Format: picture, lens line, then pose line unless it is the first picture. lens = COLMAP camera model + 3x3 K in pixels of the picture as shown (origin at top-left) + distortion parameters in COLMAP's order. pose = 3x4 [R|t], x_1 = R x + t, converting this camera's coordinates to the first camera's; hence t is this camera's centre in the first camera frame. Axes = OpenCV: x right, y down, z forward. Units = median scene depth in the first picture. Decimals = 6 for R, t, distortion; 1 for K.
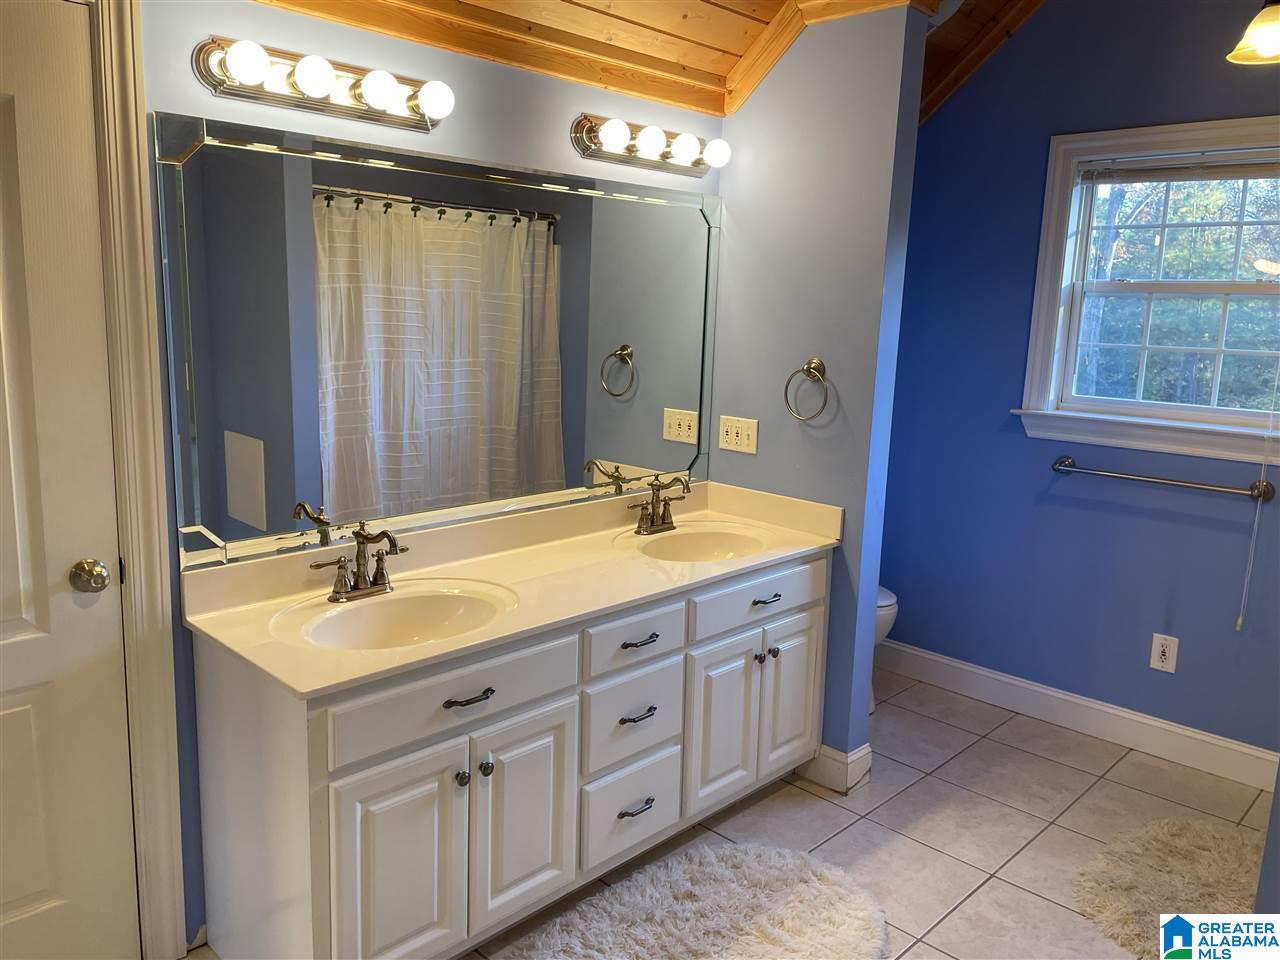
lens RADIAL K [[973.8, 0, 634.2], [0, 973.8, 477.9], [0, 0, 1]] dist [0.072458, -0.084099]
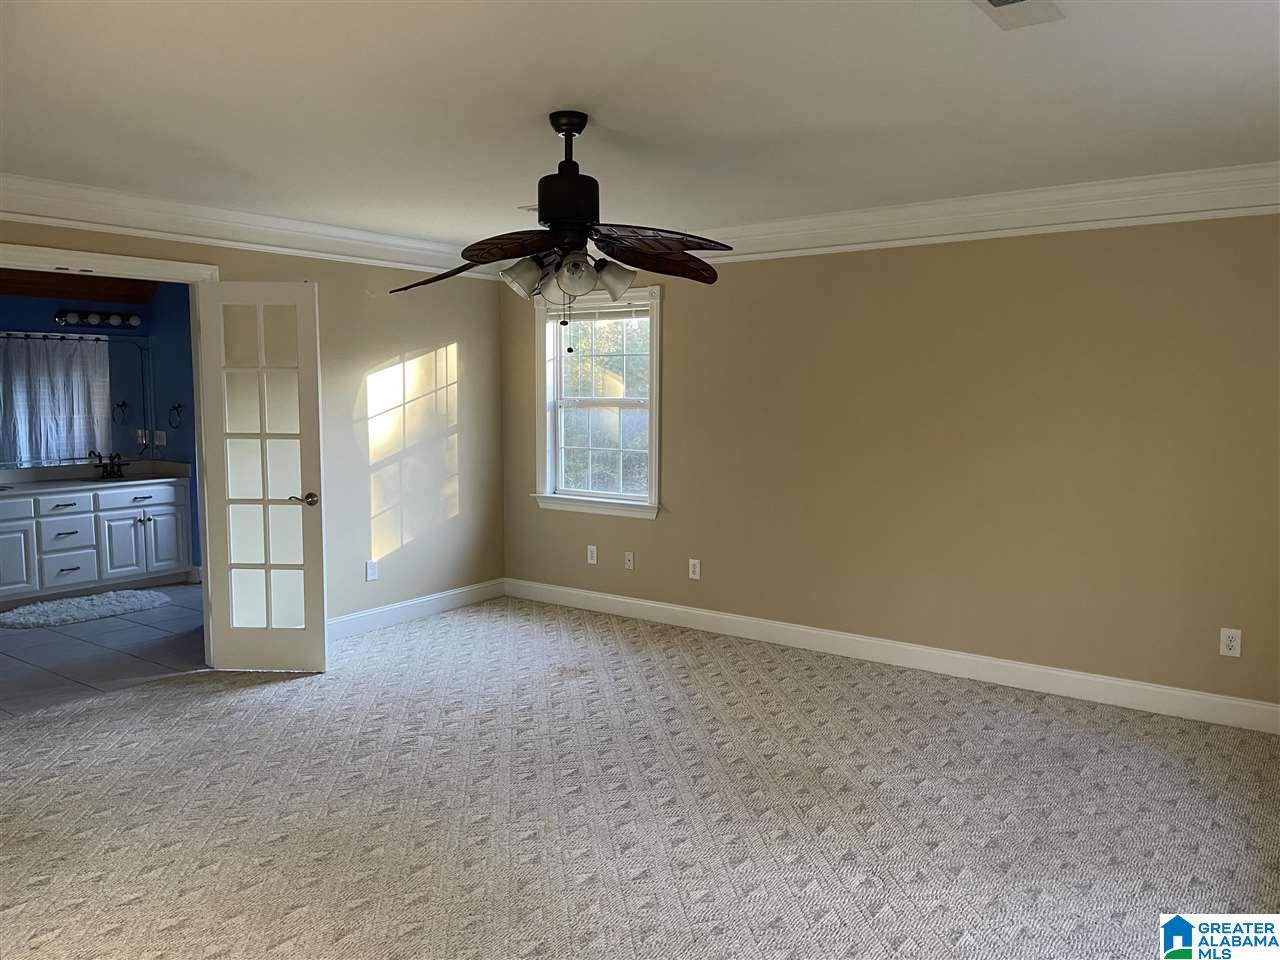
lens RADIAL K [[973.8, 0, 639.8], [0, 973.8, 480.7], [0, 0, 1]] dist [0.072458, -0.084099]
pose [[0.988584, -0.042024, 0.144690, 0.927960], [0.052936, 0.995969, -0.072412, 0.298944], [-0.141064, 0.079244, 0.986824, -1.521690]]
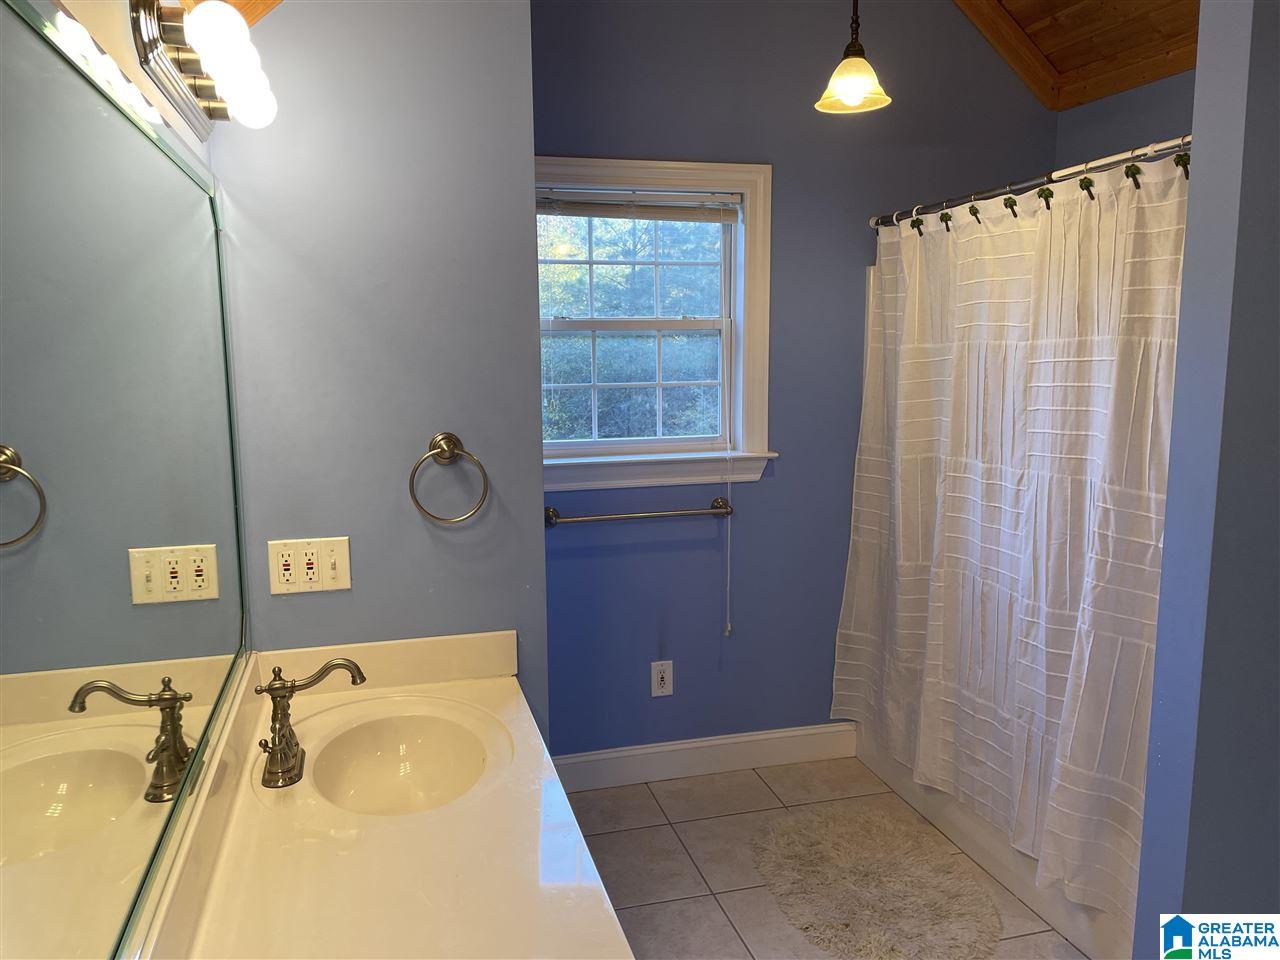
lens RADIAL K [[973.8, 0, 641.6], [0, 973.8, 480.3], [0, 0, 1]] dist [0.072458, -0.084099]
pose [[0.493450, -0.153931, 0.856045, -0.316781], [0.173958, 0.981795, 0.076269, -0.108173], [-0.852201, 0.111280, 0.511244, 0.489052]]
